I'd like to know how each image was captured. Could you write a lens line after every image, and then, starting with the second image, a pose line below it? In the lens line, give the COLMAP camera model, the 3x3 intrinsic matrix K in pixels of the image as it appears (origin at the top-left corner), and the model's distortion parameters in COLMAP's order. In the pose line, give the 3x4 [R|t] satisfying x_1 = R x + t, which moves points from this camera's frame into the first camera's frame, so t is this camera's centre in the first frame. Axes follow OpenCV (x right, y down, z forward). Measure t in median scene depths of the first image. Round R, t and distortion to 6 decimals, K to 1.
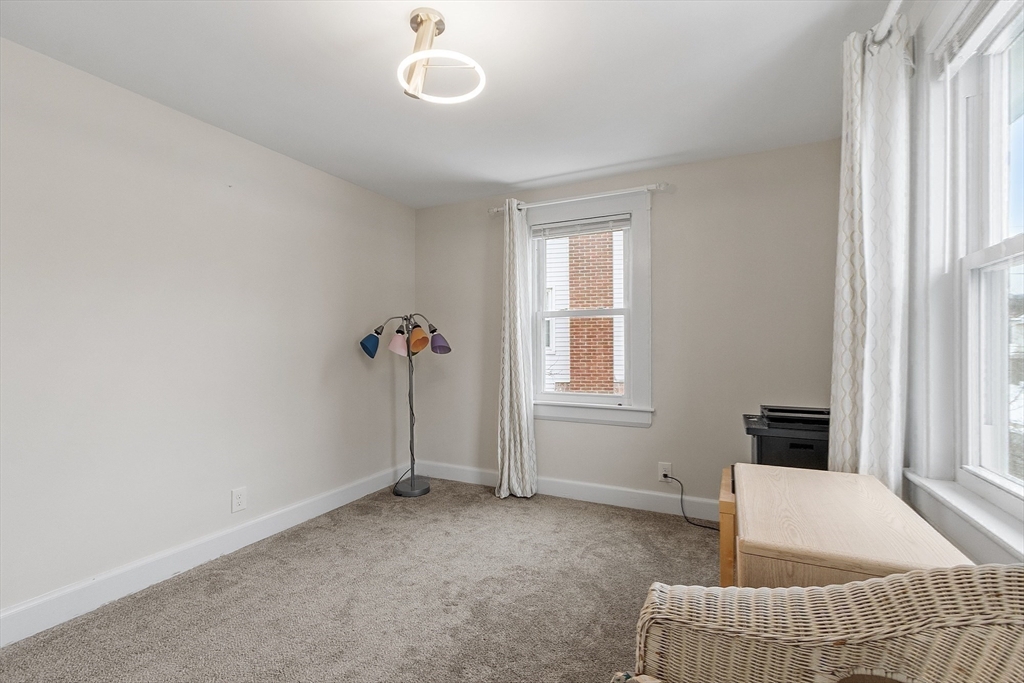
lens RADIAL K [[450.0, 0, 510.4], [0, 450.0, 347.5], [0, 0, 1]] dist [0.001316, 0.000107]
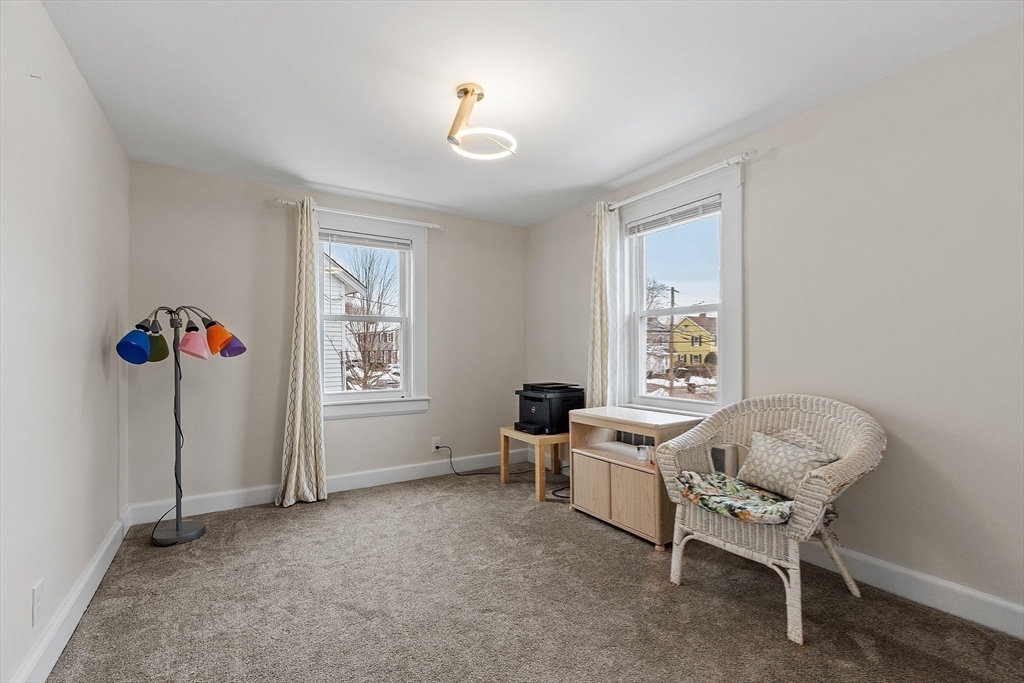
lens RADIAL K [[450.0, 0, 510.4], [0, 450.0, 347.5], [0, 0, 1]] dist [0.001316, 0.000107]
pose [[0.532686, 0.002965, 0.846308, -0.638003], [0.005342, 0.999962, -0.006866, 0.004669], [-0.846296, 0.008179, 0.532650, 0.117779]]
